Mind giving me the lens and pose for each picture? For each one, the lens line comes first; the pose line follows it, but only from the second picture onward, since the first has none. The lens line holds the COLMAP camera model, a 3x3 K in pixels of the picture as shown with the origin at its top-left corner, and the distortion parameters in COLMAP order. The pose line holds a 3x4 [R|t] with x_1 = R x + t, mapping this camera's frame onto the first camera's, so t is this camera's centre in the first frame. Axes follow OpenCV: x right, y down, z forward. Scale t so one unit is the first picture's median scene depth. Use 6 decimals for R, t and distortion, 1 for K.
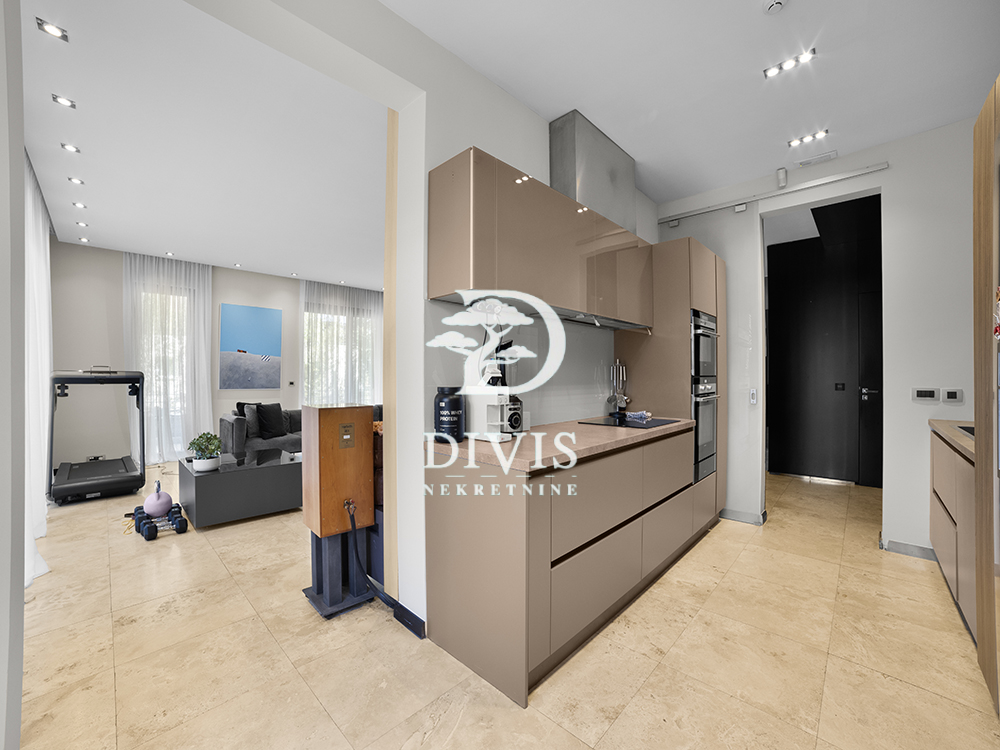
lens RADIAL K [[412.5, 0, 497.6], [0, 412.5, 367.5], [0, 0, 1]] dist [-0.096732, 0.034363]
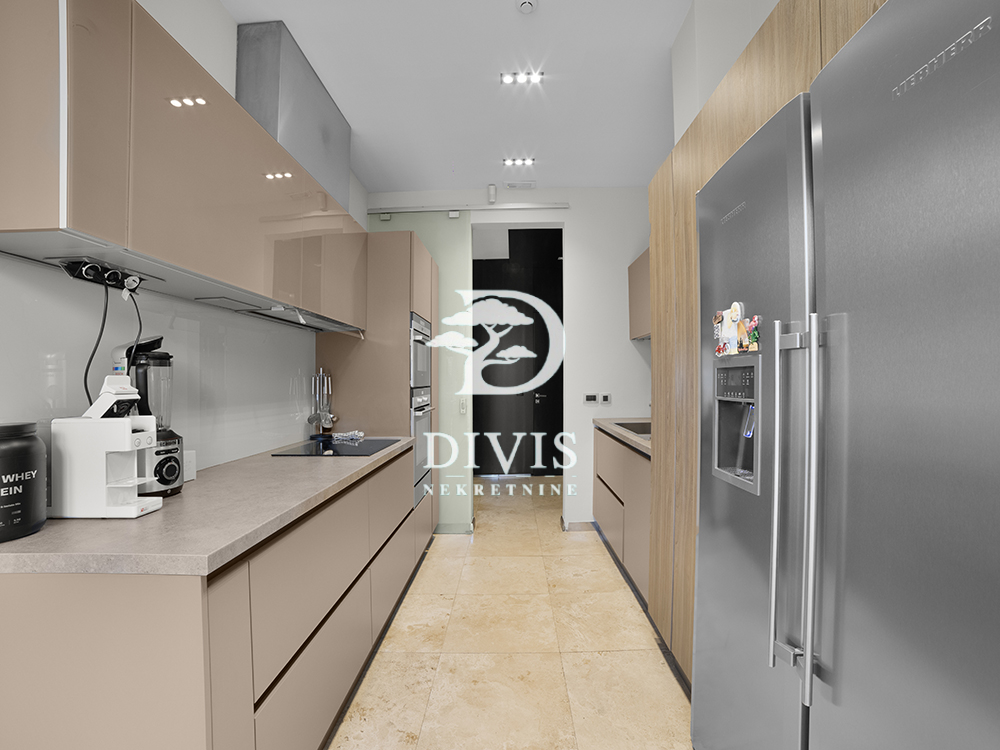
lens RADIAL K [[412.5, 0, 497.6], [0, 412.5, 367.5], [0, 0, 1]] dist [-0.096732, 0.034363]
pose [[0.722082, 0.005291, 0.691787, -0.004823], [0.004559, 0.999913, -0.012406, -0.012016], [-0.691792, 0.012112, 0.721995, 0.243152]]
